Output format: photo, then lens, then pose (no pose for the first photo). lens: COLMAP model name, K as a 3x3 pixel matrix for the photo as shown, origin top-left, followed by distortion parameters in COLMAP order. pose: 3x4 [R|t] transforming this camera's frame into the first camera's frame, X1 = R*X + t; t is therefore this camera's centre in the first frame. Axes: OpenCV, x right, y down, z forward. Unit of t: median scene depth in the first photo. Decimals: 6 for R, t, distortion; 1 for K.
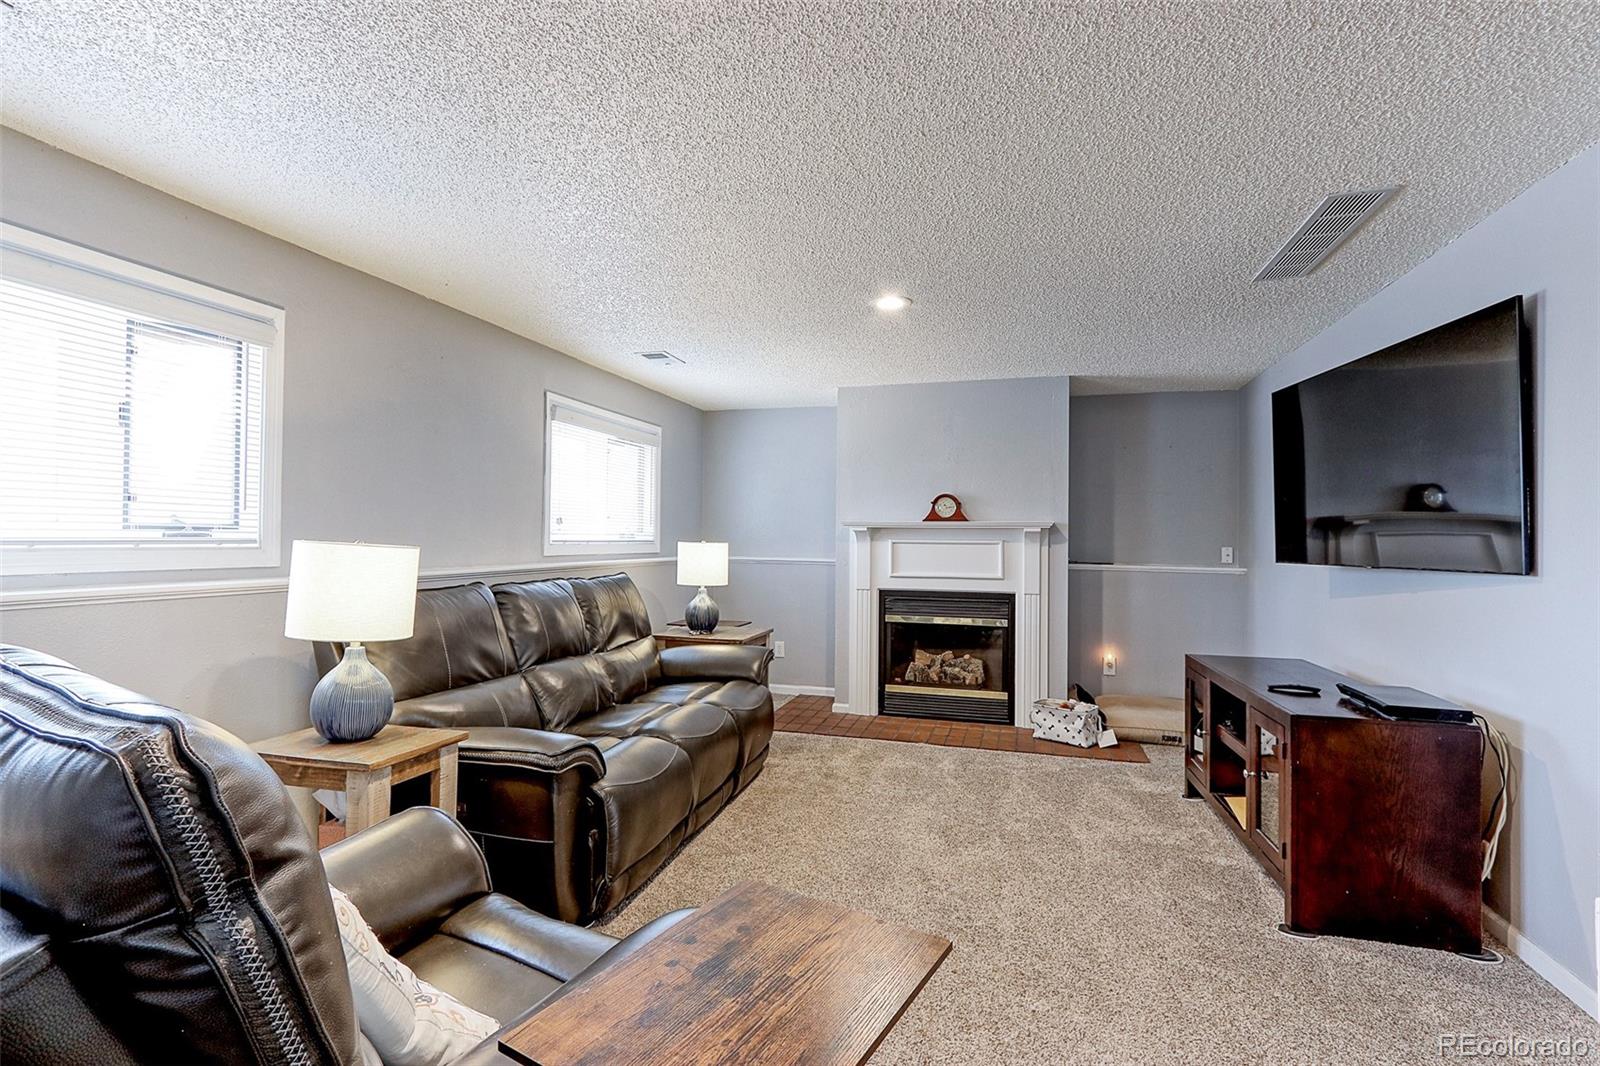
lens RADIAL K [[743.2, 0, 800.0], [0, 743.2, 533.0], [0, 0, 1]] dist [0.003534, 0.000306]
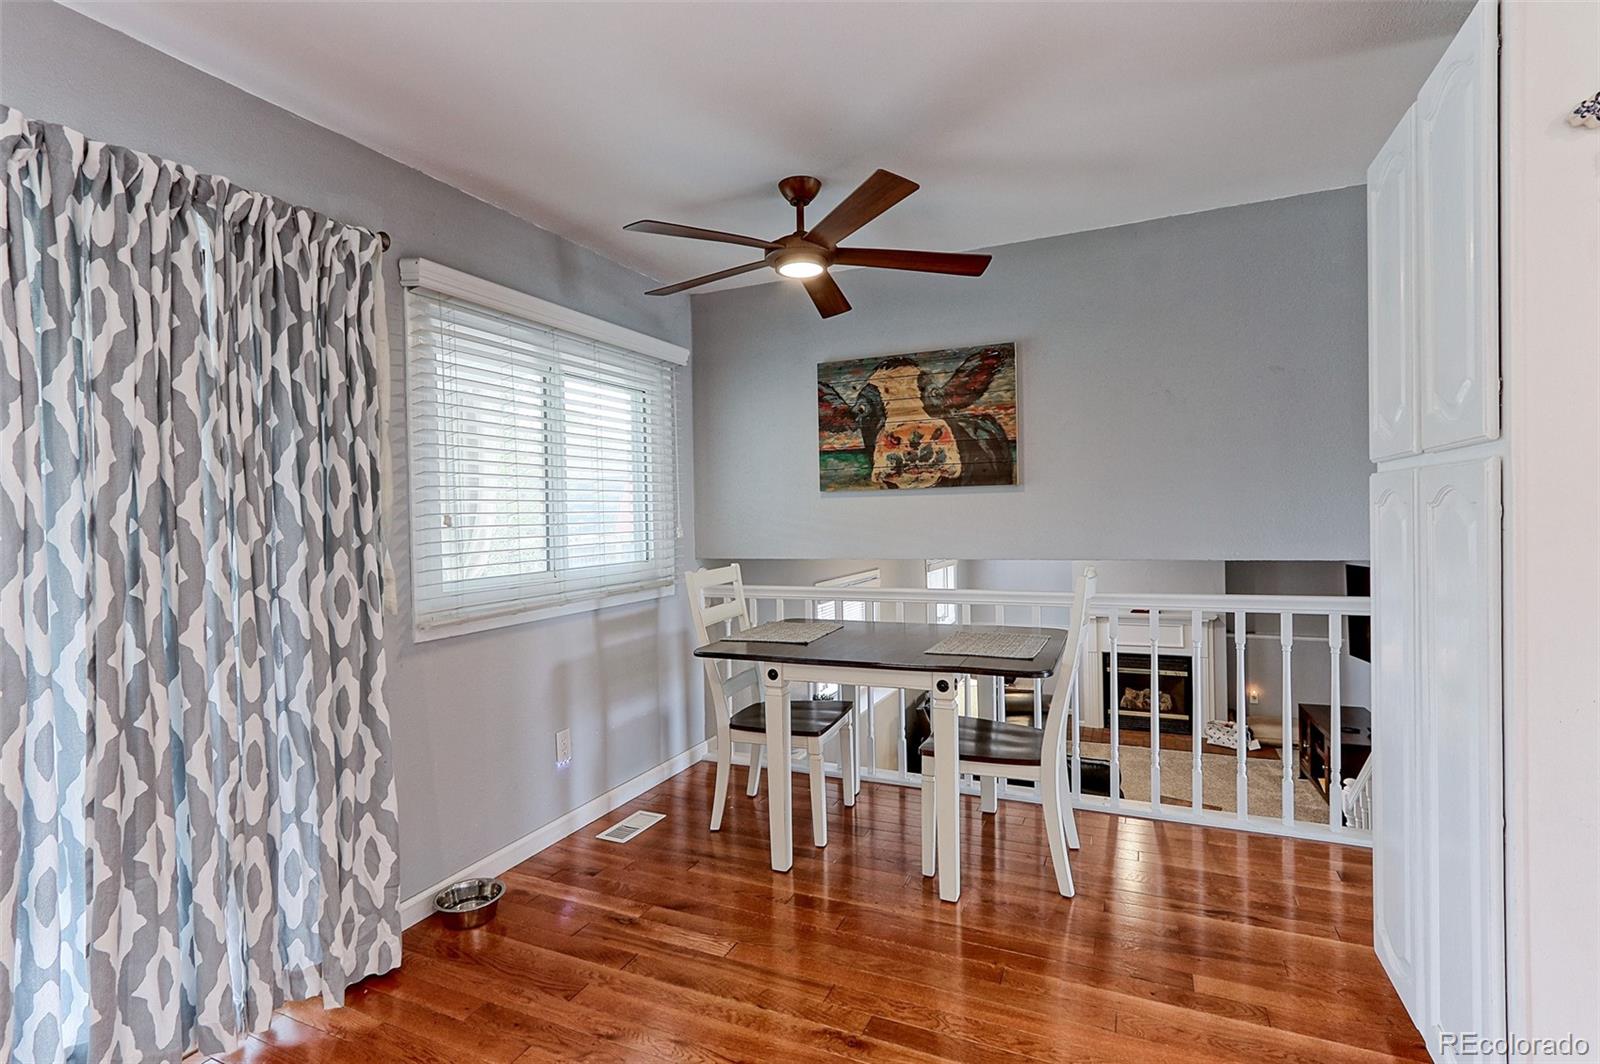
lens RADIAL K [[769.4, 0, 779.6], [0, 769.4, 523.1], [0, 0, 1]] dist [0.002519, 0.000020]
pose [[0.988421, -0.033838, -0.147914, -0.384467], [0.037282, 0.999093, 0.020570, -0.308106], [0.147084, -0.025846, 0.988786, -0.894980]]
